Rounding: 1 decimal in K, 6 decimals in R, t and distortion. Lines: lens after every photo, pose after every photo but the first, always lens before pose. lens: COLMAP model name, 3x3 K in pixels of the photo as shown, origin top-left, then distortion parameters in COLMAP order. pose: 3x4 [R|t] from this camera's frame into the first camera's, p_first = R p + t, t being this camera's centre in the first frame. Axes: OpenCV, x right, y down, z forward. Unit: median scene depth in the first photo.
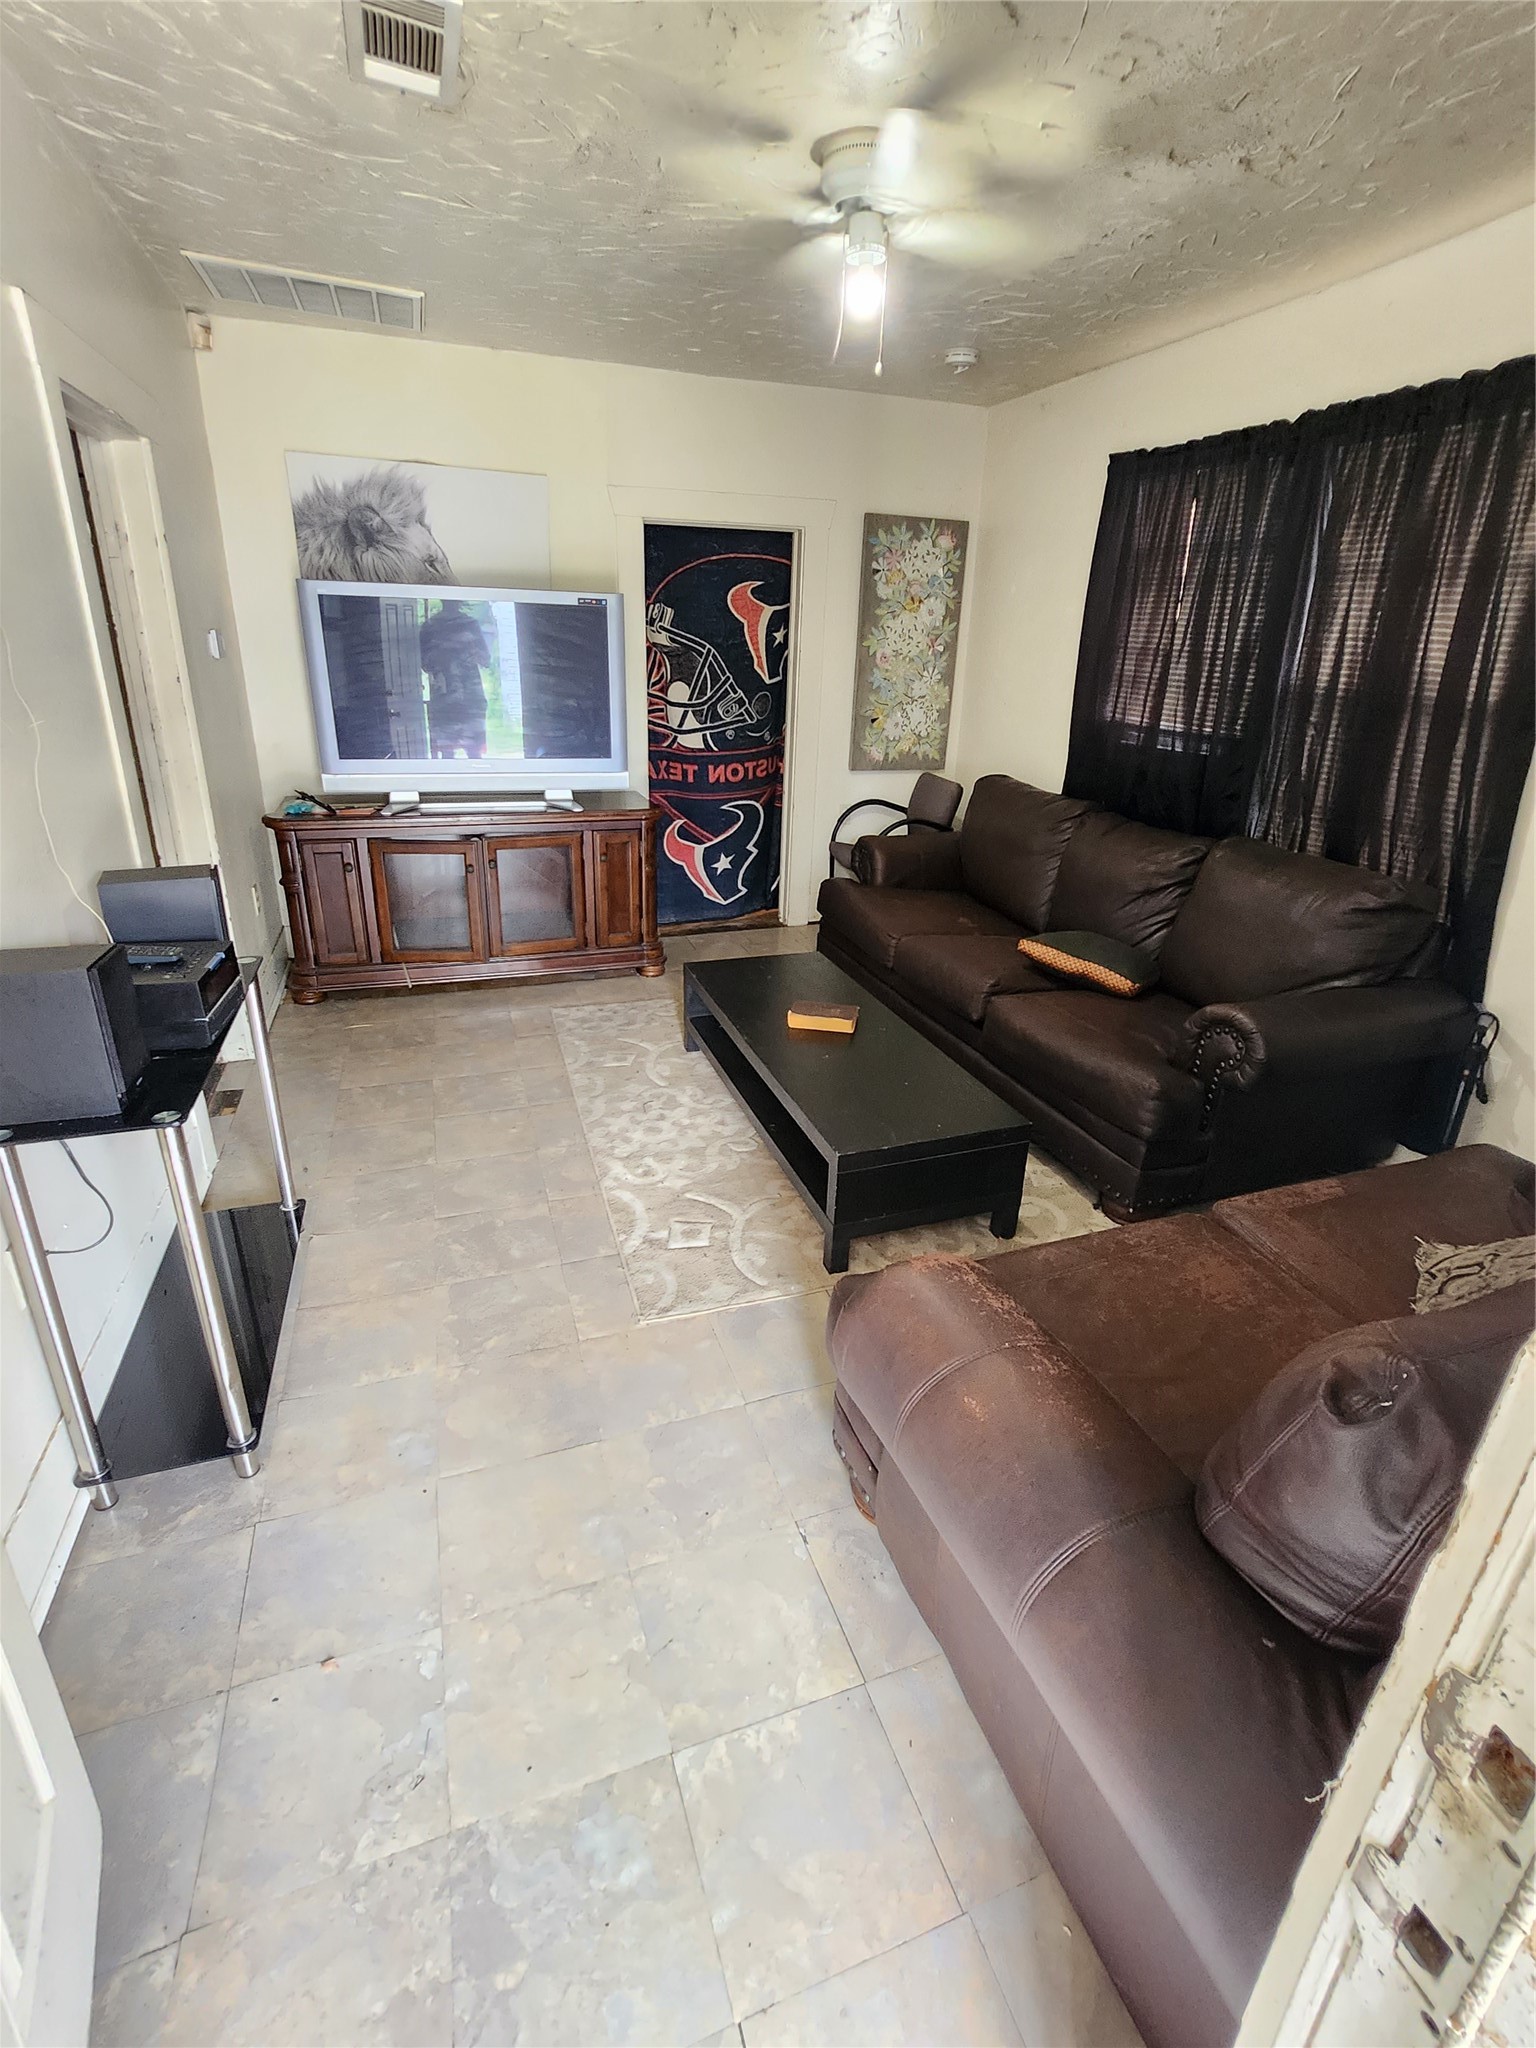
lens RADIAL K [[891.7, 0, 770.7], [0, 891.7, 983.1], [0, 0, 1]] dist [-0.023735, 0.007872]
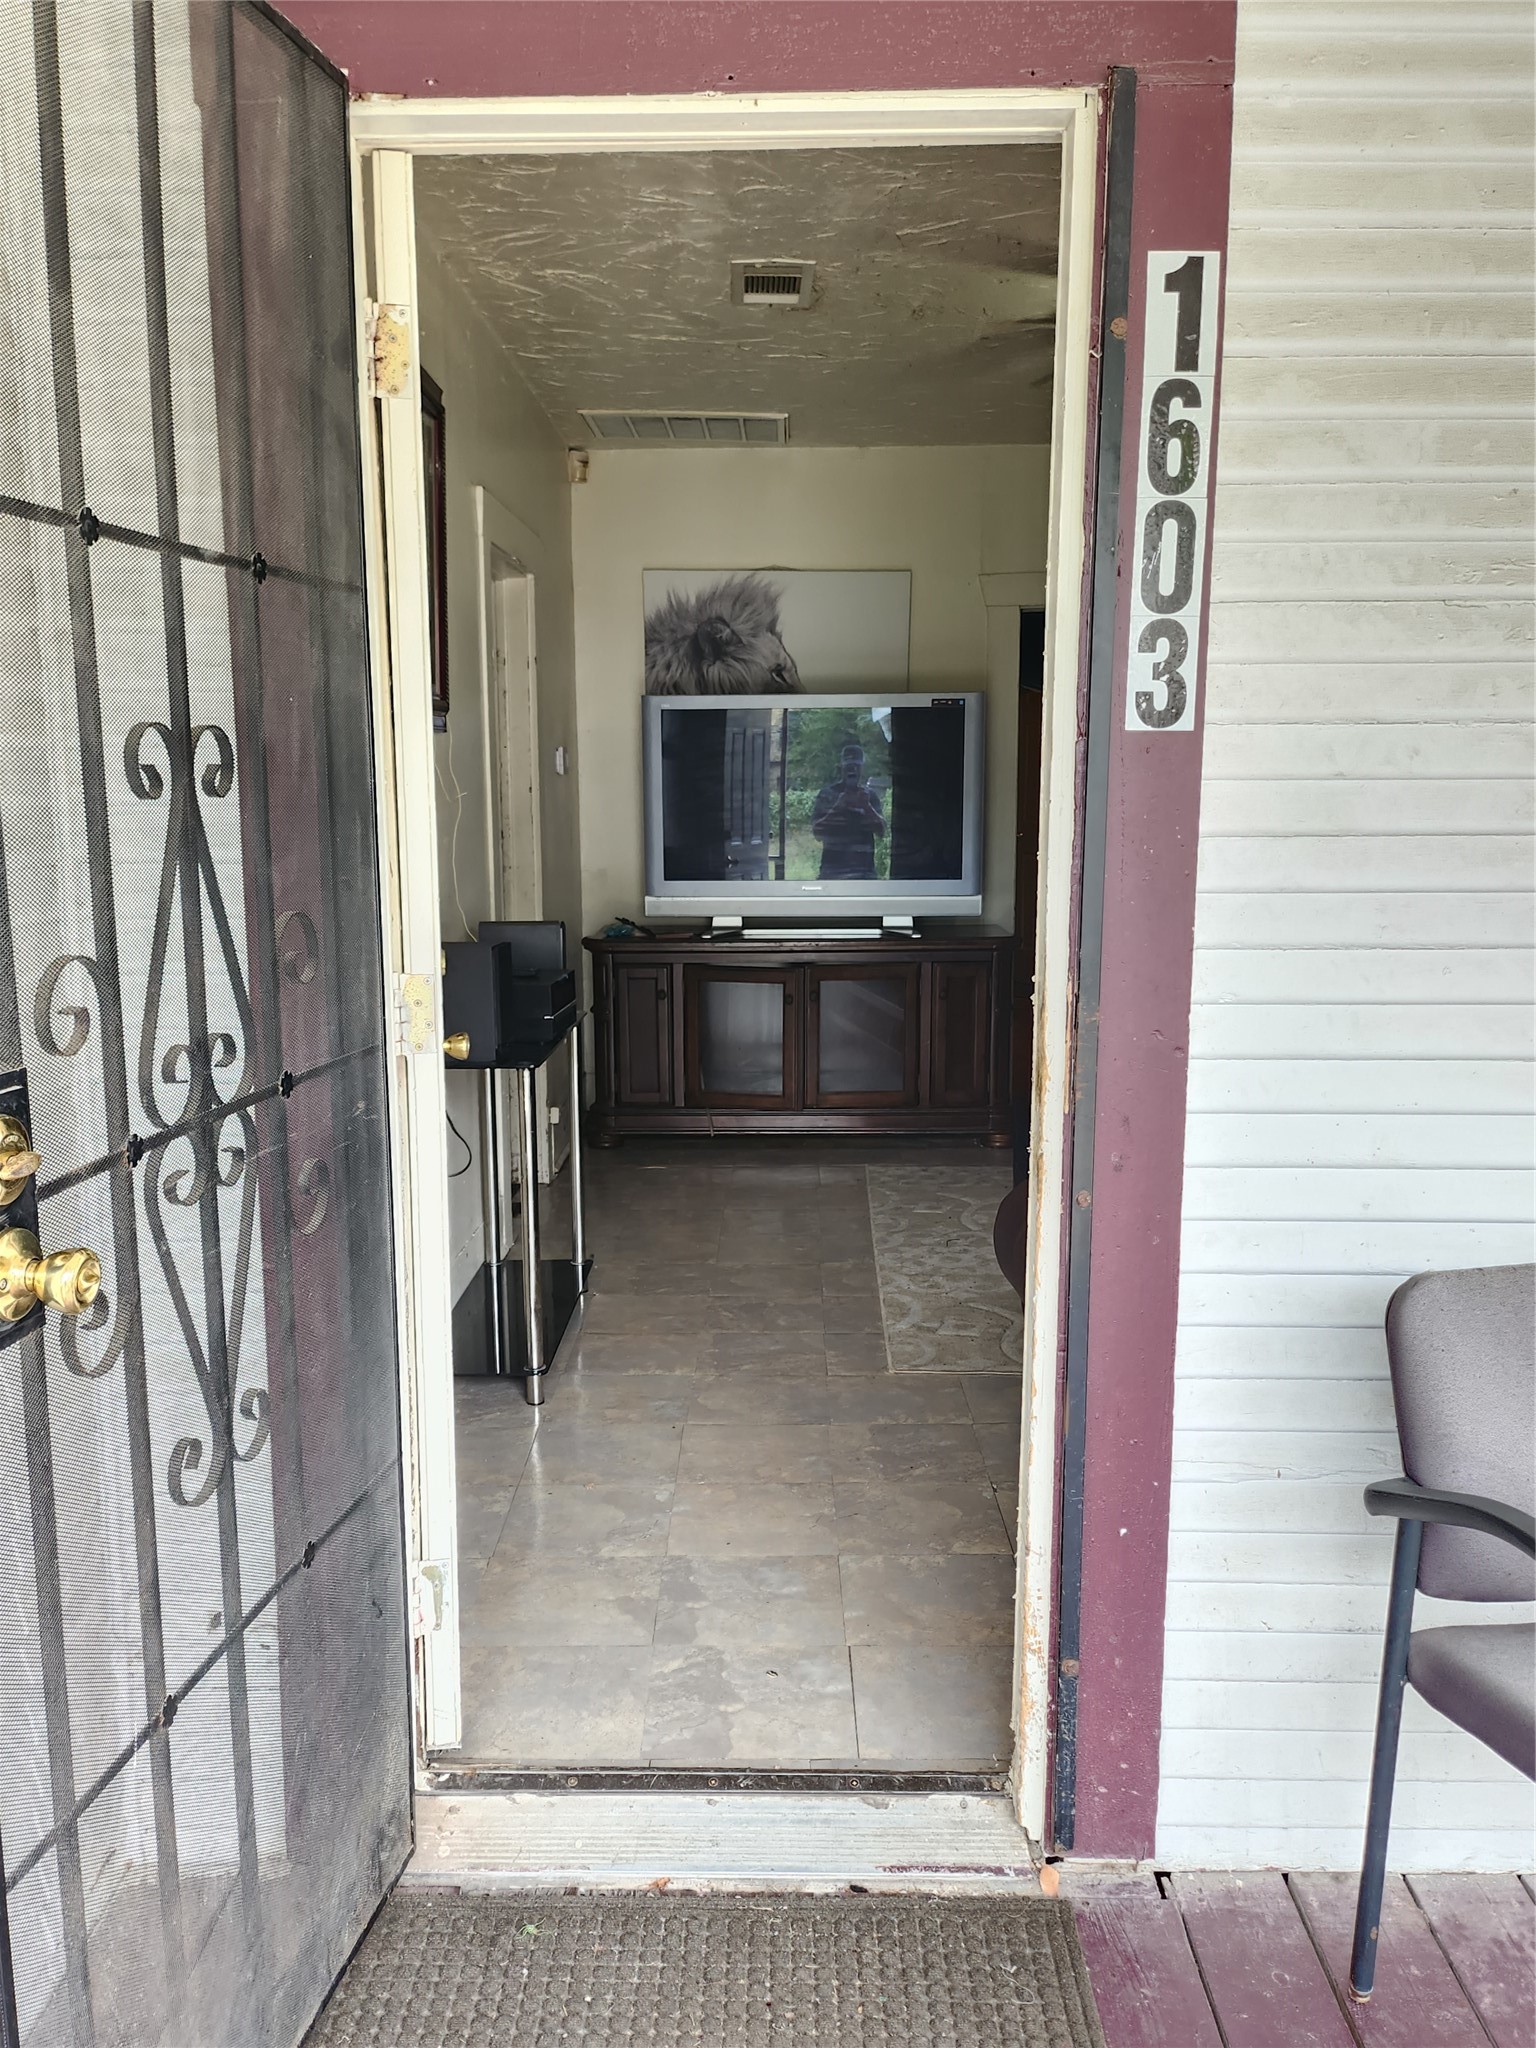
lens RADIAL K [[1431.1, 0, 768.0], [0, 1431.1, 1024.0], [0, 0, 1]] dist [0.028055, -0.001463]
pose [[0.934983, 0.021670, -0.354031, 0.141792], [-0.091378, 0.979156, -0.181391, 0.154060], [0.342721, 0.201948, 0.917475, -0.293981]]
